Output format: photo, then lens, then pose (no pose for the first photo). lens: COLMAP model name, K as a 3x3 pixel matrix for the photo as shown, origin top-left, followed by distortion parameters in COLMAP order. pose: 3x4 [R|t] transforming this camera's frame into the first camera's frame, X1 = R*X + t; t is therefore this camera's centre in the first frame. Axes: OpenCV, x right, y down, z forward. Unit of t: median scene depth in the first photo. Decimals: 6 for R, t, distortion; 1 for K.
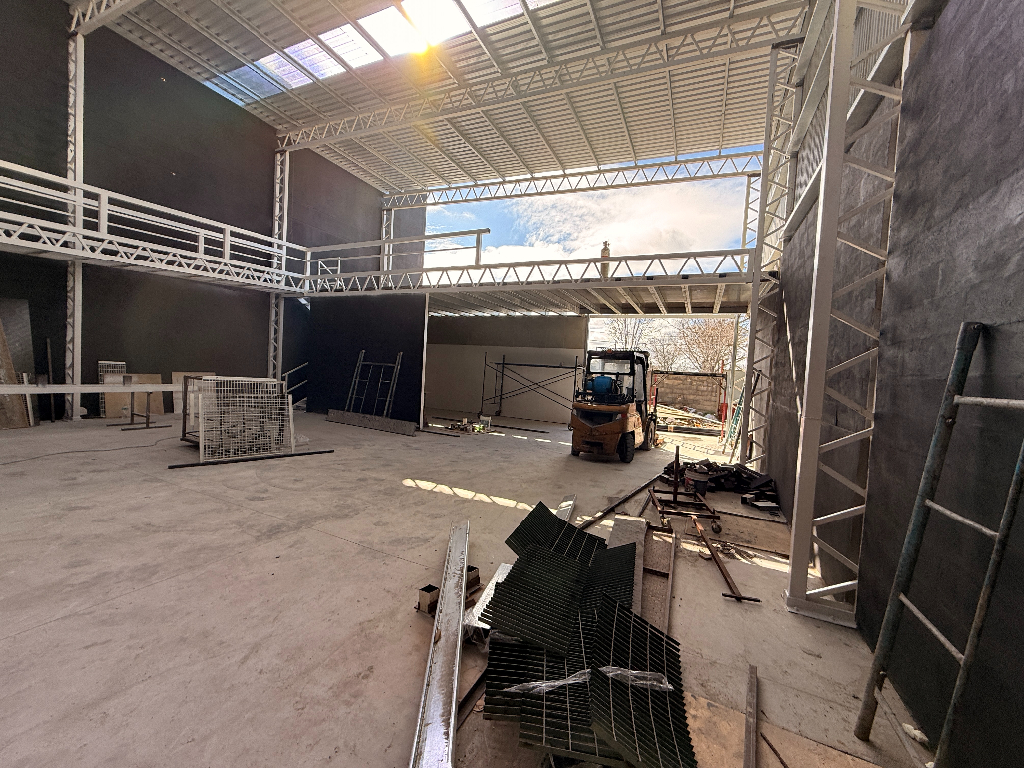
lens RADIAL K [[409.0, 0, 513.2], [0, 409.0, 377.4], [0, 0, 1]] dist [-0.000816, 0.000178]
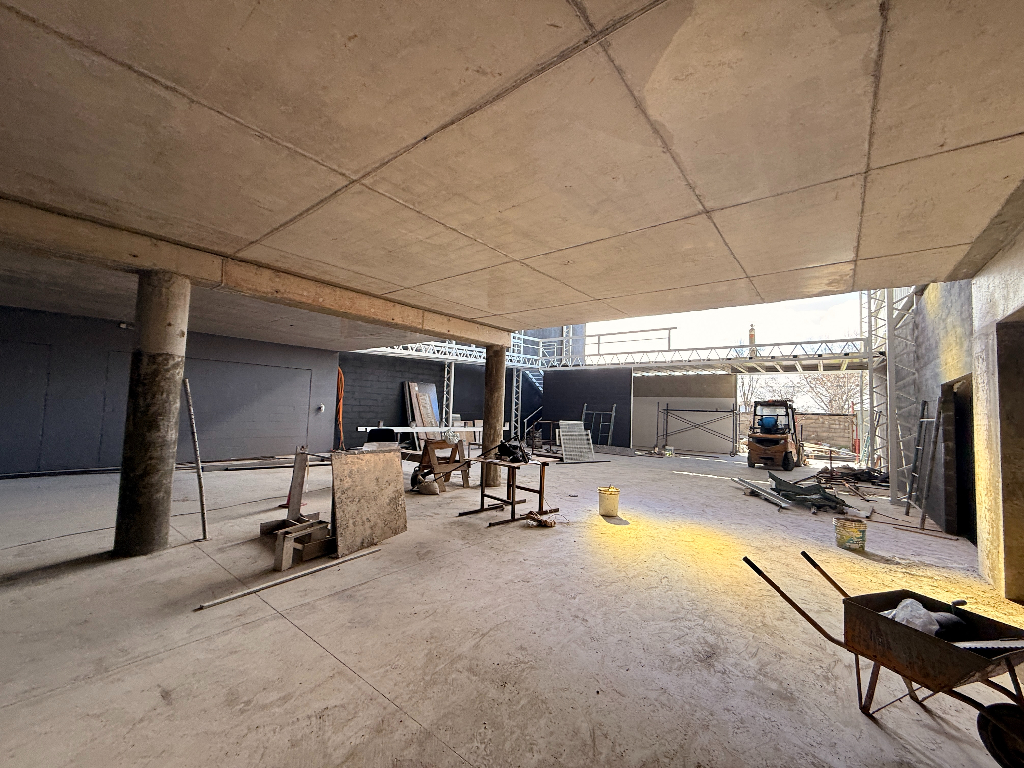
lens RADIAL K [[409.0, 0, 510.4], [0, 409.0, 381.9], [0, 0, 1]] dist [-0.000816, 0.000178]
pose [[0.974318, -0.039947, -0.221607, -0.362455], [0.018425, 0.994982, -0.098347, -0.001480], [0.224424, 0.091738, 0.970164, -0.722851]]
